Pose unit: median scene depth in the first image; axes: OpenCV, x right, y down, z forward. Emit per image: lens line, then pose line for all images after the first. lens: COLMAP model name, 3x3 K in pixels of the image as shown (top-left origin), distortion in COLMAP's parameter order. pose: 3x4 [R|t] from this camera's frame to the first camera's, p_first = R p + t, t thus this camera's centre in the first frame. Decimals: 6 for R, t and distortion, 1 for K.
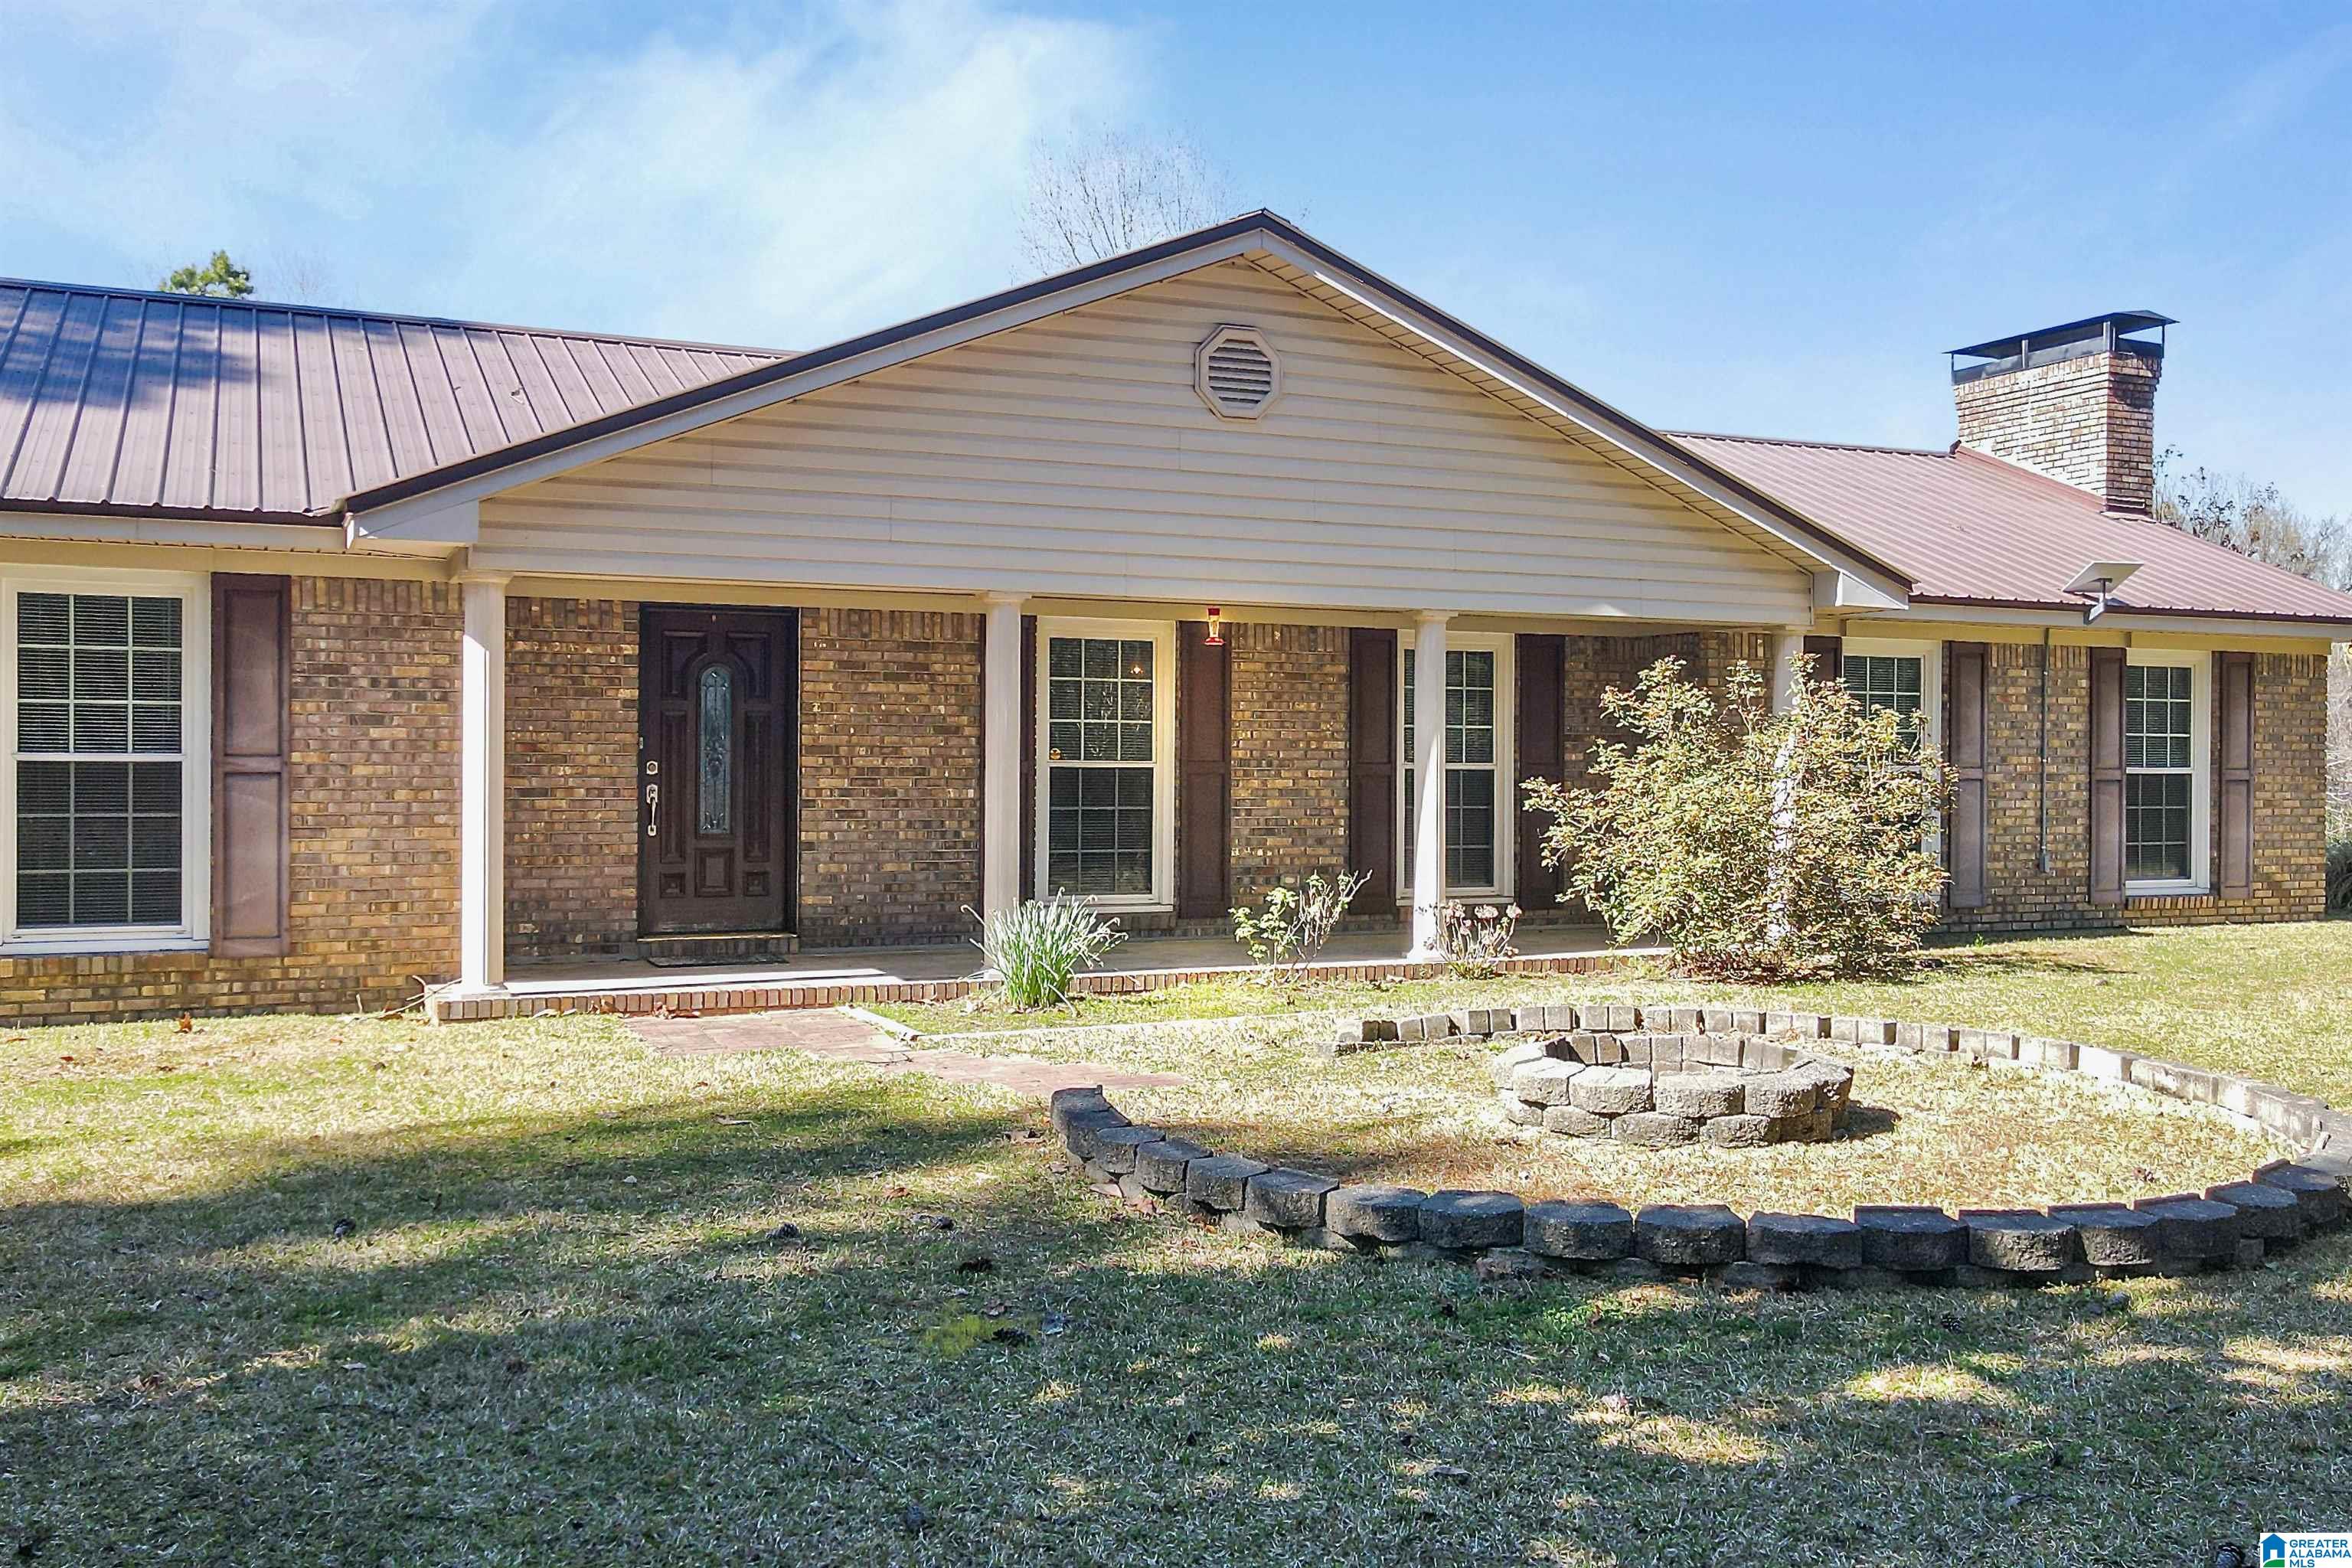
lens RADIAL K [[1556.7, 0, 1176.4], [0, 1556.7, 782.0], [0, 0, 1]] dist [0.047663, 0.001560]
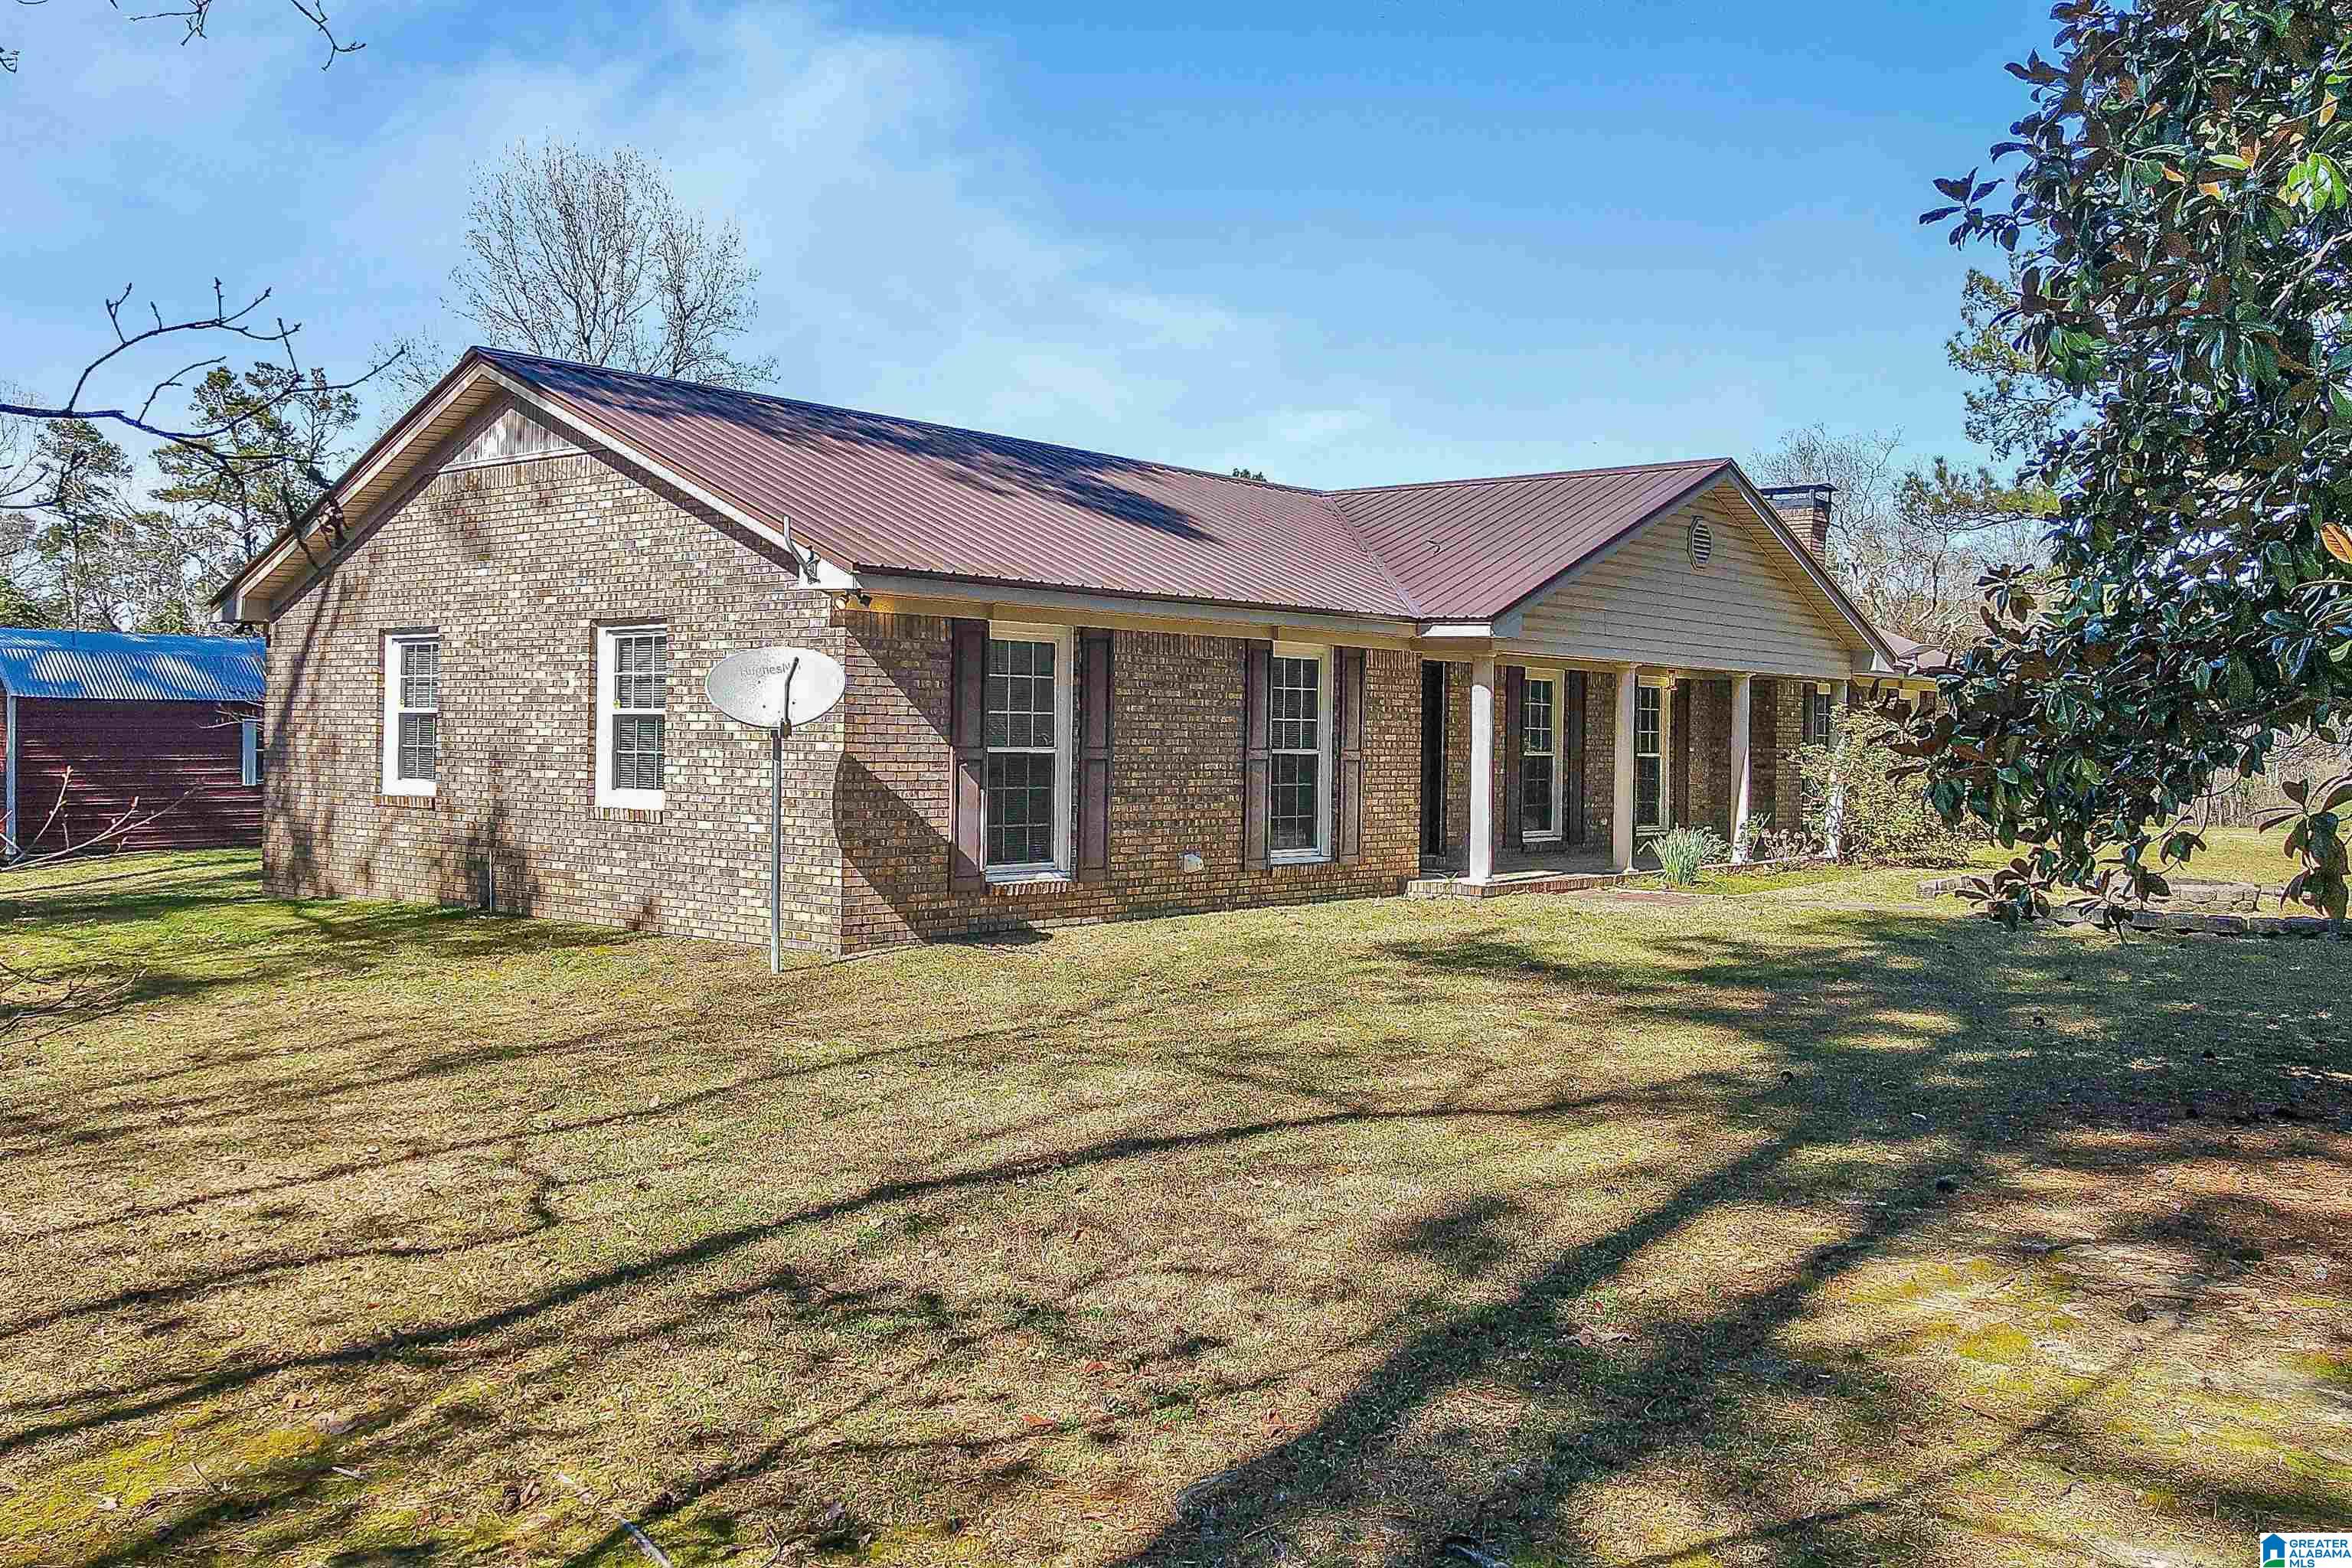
lens RADIAL K [[1556.7, 0, 1176.4], [0, 1556.7, 782.0], [0, 0, 1]] dist [0.047663, 0.001560]
pose [[0.913576, -0.004085, 0.406648, -1.177877], [-0.000485, 0.999938, 0.011135, -0.000996], [-0.406668, -0.010370, 0.913517, -0.397004]]
